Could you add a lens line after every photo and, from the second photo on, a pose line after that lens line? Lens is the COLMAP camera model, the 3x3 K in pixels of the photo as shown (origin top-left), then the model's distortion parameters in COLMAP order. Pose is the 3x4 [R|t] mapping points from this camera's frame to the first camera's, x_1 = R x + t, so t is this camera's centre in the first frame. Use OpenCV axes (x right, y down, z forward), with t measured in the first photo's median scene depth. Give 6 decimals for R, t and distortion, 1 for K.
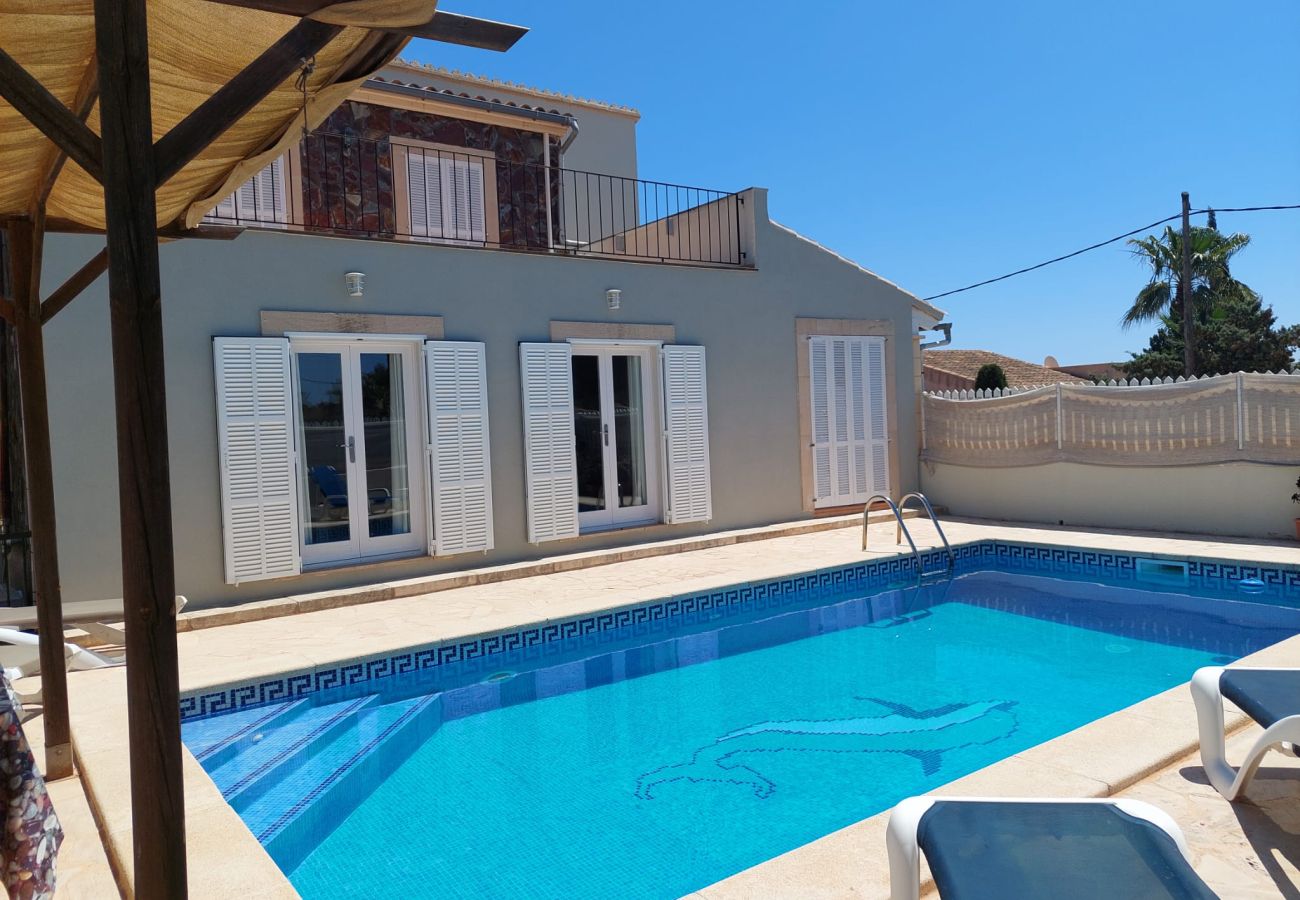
lens RADIAL K [[882.7, 0, 673.8], [0, 882.7, 447.0], [0, 0, 1]] dist [0.042301, -0.000077]
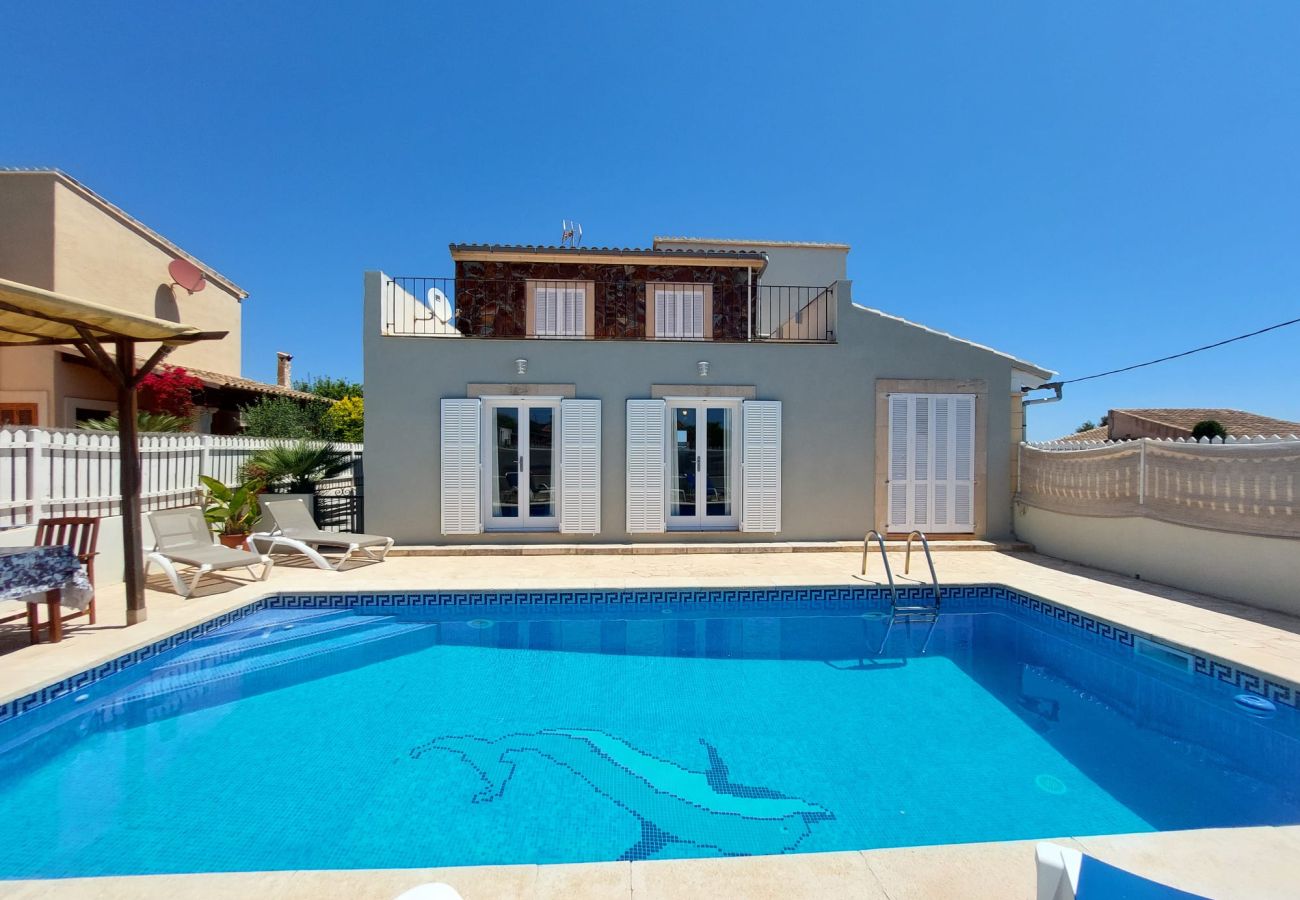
lens RADIAL K [[509.0, 0, 678.1], [0, 509.0, 452.8], [0, 0, 1]] dist [-0.011094, 0.000239]
pose [[0.845512, 0.046774, -0.531905, 0.287731], [-0.057939, 0.998311, -0.004313, -0.022293], [0.530804, 0.034465, 0.846793, 0.236700]]
